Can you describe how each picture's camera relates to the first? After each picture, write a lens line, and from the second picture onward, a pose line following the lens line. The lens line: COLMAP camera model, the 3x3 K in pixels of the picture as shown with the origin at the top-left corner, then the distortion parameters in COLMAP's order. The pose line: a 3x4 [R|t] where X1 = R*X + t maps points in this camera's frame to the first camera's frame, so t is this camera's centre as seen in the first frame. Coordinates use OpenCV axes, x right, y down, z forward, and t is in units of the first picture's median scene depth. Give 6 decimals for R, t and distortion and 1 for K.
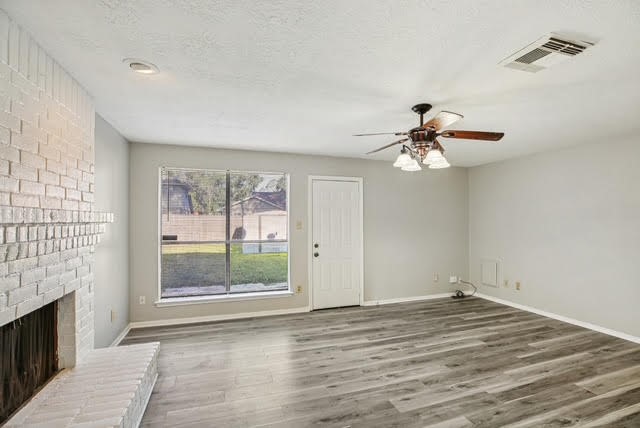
lens RADIAL K [[299.3, 0, 319.9], [0, 299.3, 219.8], [0, 0, 1]] dist [-0.036286, 0.010538]
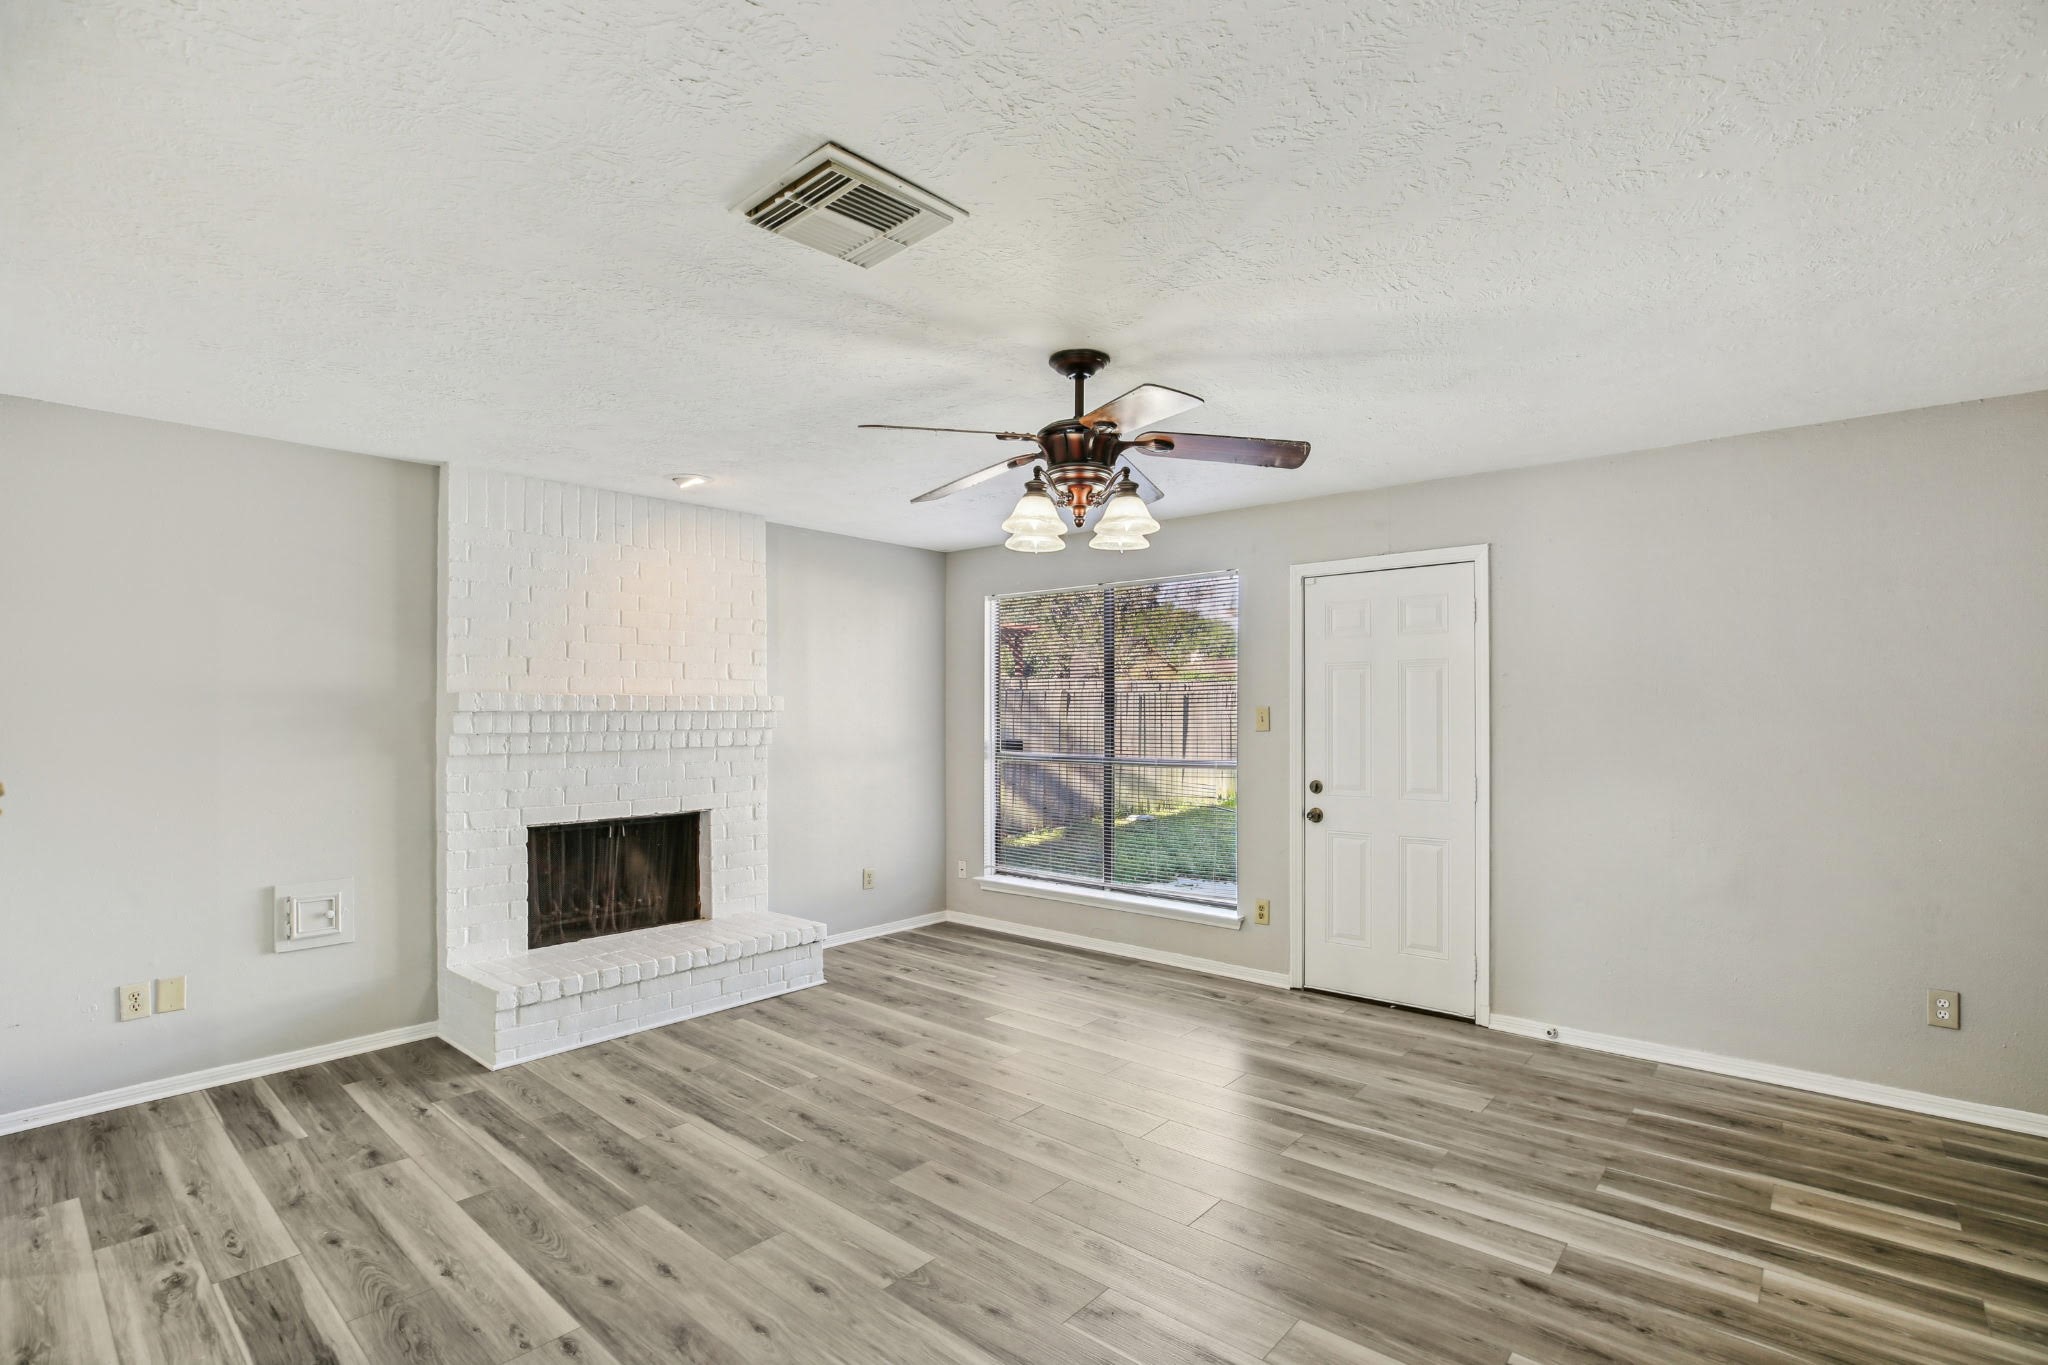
lens RADIAL K [[954.6, 0, 1030.3], [0, 954.6, 701.9], [0, 0, 1]] dist [-0.035684, 0.010099]
pose [[0.496279, -0.014147, -0.868048, 0.961214], [0.011041, 0.999889, -0.009983, 0.006579], [0.868093, -0.004630, 0.496380, 0.334203]]
